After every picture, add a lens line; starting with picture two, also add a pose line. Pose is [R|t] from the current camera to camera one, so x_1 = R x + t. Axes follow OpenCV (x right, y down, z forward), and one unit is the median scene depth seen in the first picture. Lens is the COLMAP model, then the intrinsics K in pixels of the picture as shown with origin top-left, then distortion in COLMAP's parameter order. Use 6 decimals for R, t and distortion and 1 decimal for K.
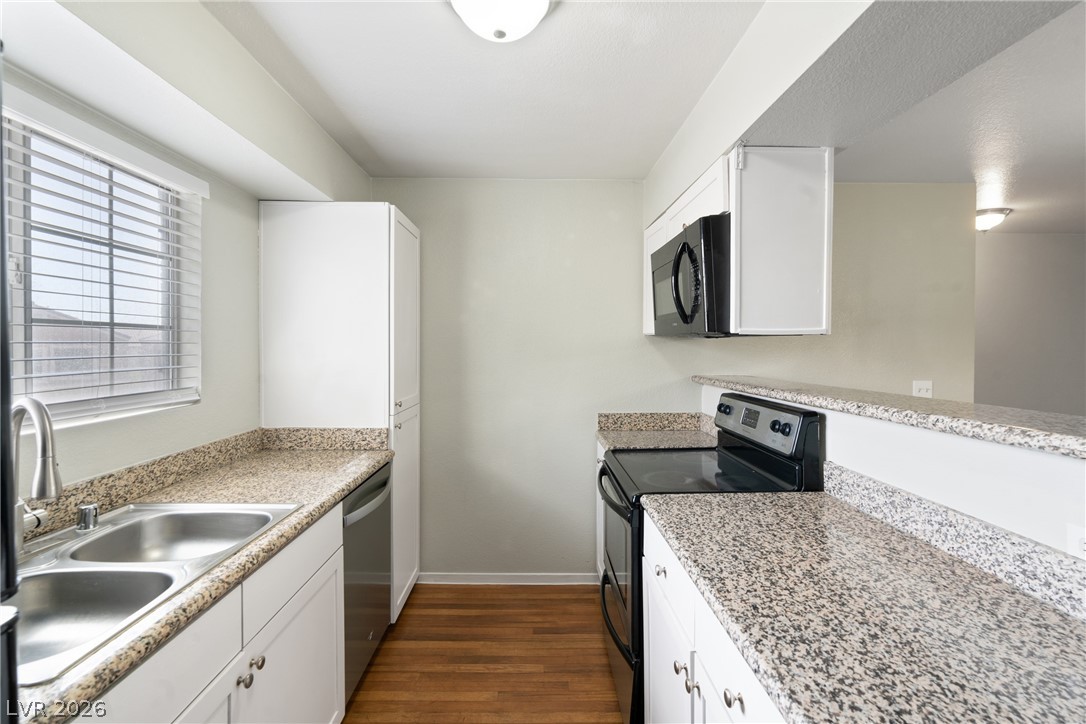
lens RADIAL K [[499.3, 0, 537.6], [0, 499.3, 353.5], [0, 0, 1]] dist [-0.010044, 0.003843]
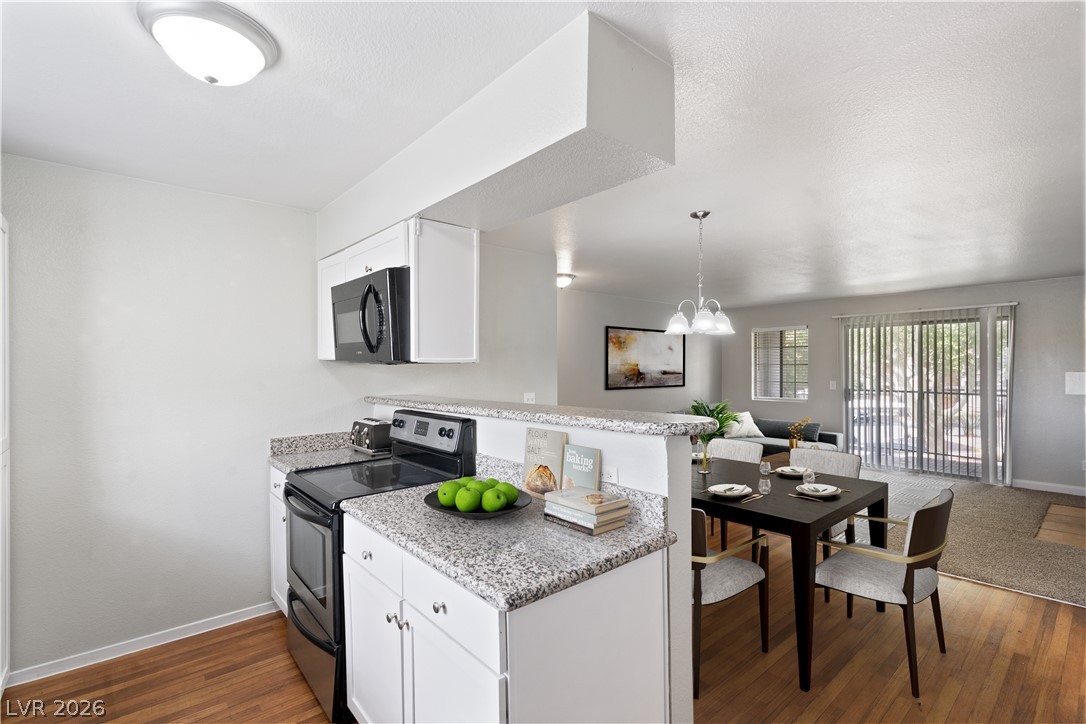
lens RADIAL K [[499.3, 0, 549.6], [0, 499.3, 369.7], [0, 0, 1]] dist [-0.010044, 0.003843]
pose [[0.762307, -0.010427, 0.647132, -0.167053], [0.015300, 0.999881, -0.001912, -0.011909], [-0.647035, 0.011359, 0.762376, -0.198533]]
